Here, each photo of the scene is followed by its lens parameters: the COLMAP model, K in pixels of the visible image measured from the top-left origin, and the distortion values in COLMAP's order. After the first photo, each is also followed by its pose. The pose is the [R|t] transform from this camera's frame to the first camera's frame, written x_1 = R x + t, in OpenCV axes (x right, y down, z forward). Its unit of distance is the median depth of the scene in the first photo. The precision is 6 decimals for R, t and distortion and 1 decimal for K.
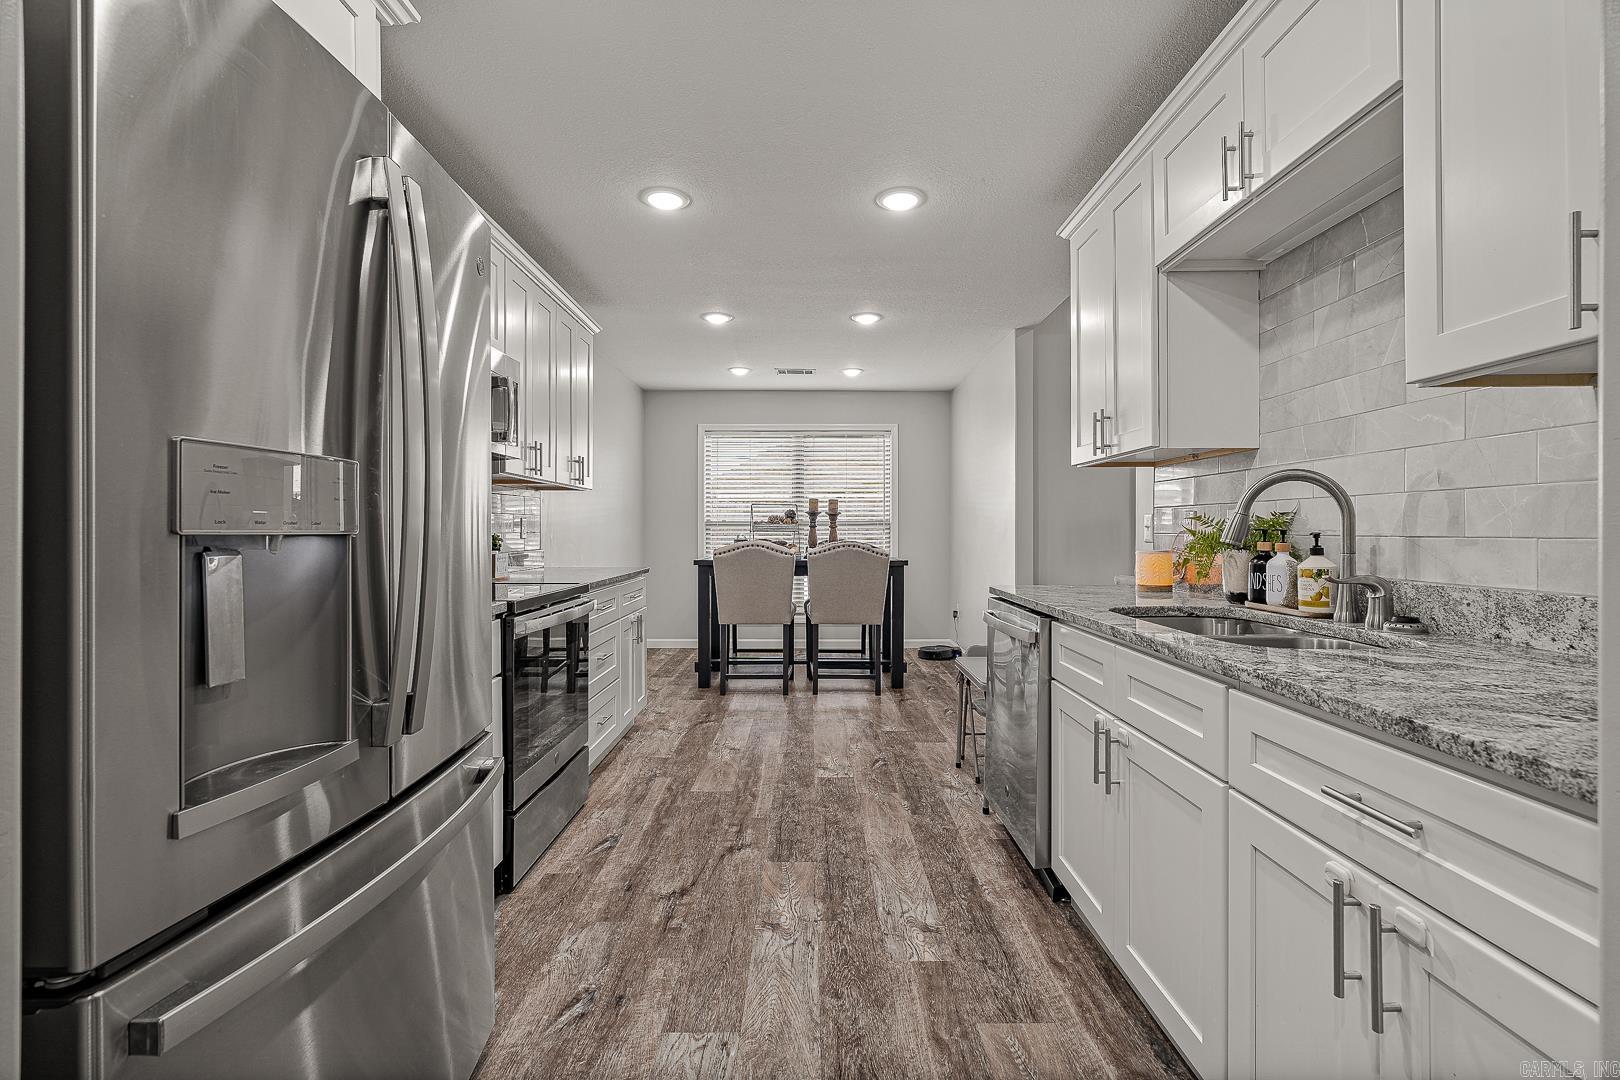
lens RADIAL K [[733.5, 0, 815.2], [0, 733.5, 529.8], [0, 0, 1]] dist [-0.007835, 0.001467]
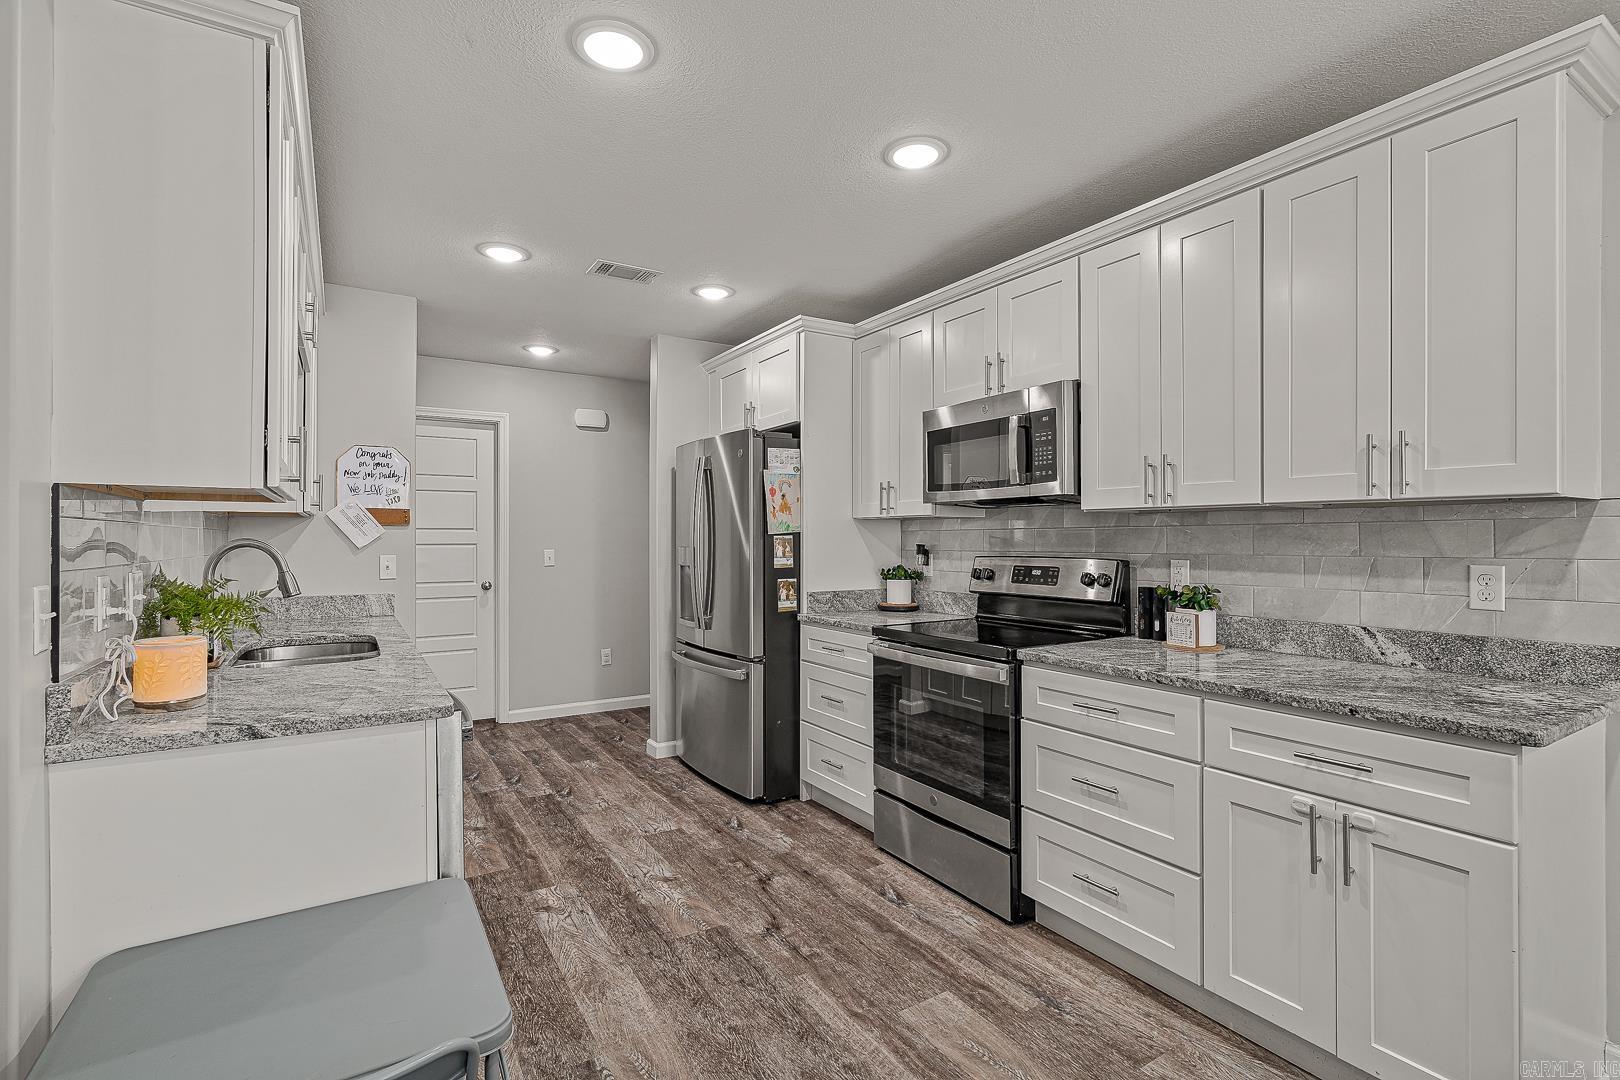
lens RADIAL K [[737.5, 0, 805.0], [0, 737.5, 539.6], [0, 0, 1]] dist [-0.004468, 0.001611]
pose [[-0.854782, 0.004232, -0.518970, 0.251635], [0.003467, 0.999991, 0.002444, -0.040929], [0.518975, 0.000290, -0.854789, 1.367082]]
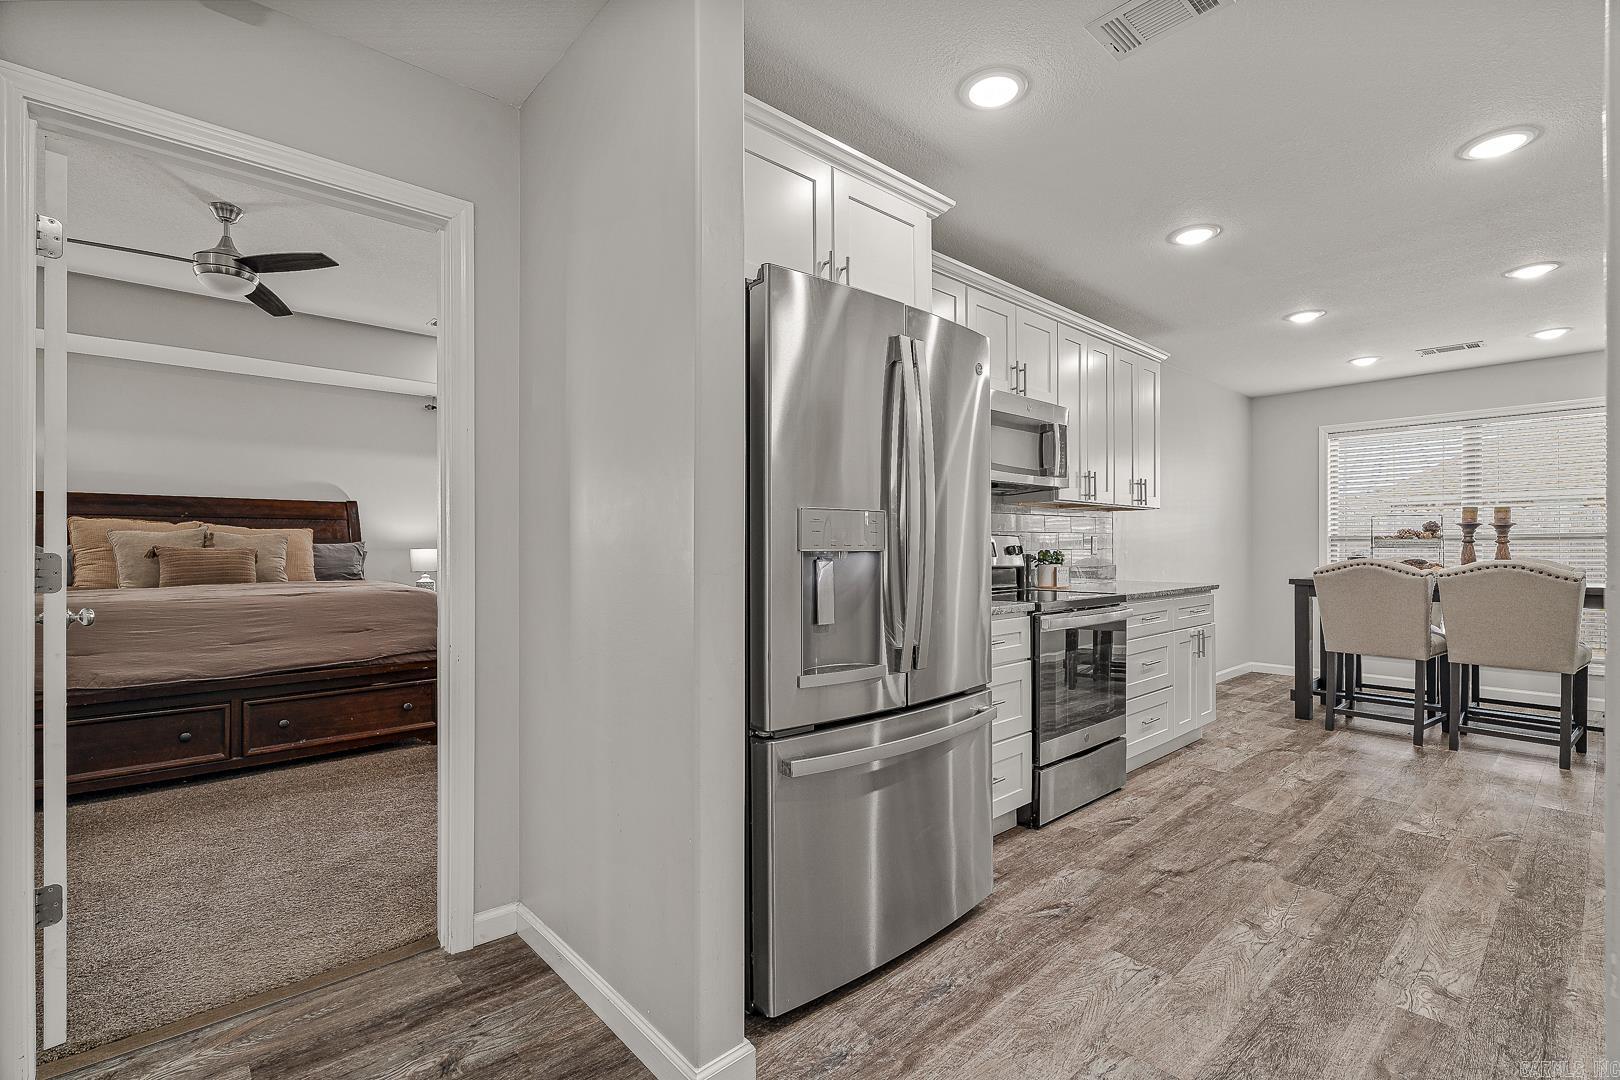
lens RADIAL K [[737.5, 0, 805.0], [0, 737.5, 539.6], [0, 0, 1]] dist [-0.004468, 0.001611]
pose [[0.663512, -0.007787, -0.748125, 0.188396], [0.002141, 0.999962, -0.008509, -0.002146], [0.748163, 0.004045, 0.663503, -0.110973]]
